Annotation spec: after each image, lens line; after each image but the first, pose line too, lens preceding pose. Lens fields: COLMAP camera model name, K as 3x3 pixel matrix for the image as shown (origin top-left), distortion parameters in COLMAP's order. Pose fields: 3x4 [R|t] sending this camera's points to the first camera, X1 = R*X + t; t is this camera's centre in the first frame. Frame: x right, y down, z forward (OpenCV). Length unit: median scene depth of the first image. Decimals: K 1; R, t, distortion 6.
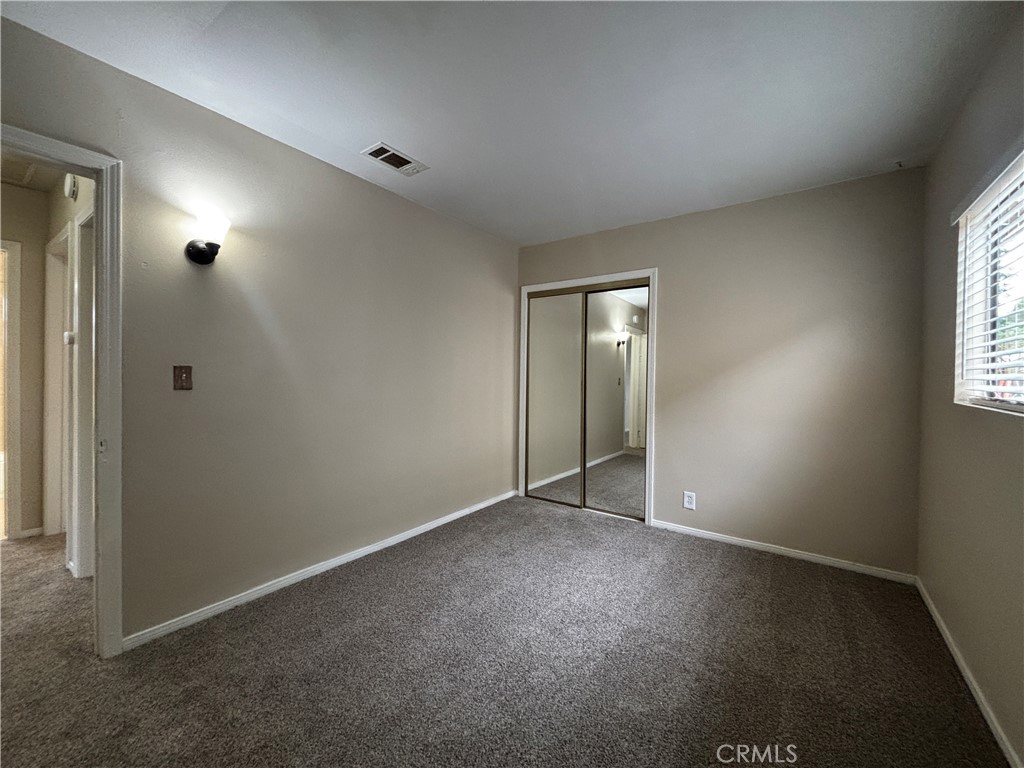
lens RADIAL K [[413.3, 0, 513.0], [0, 413.3, 382.4], [0, 0, 1]] dist [0.000278, -0.000390]
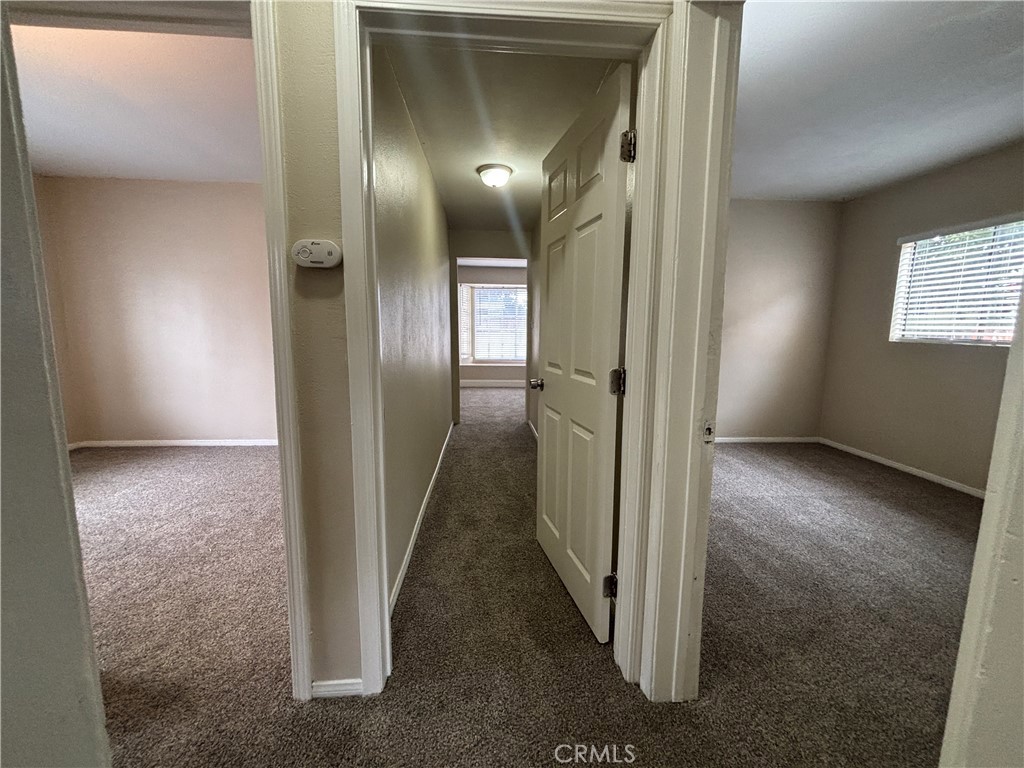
lens RADIAL K [[413.3, 0, 513.0], [0, 413.3, 382.4], [0, 0, 1]] dist [0.000278, -0.000390]
pose [[0.780412, -0.090854, 0.618629, -1.495294], [0.011976, 0.991377, 0.130489, -0.030267], [-0.625150, -0.094427, 0.774771, 0.586832]]
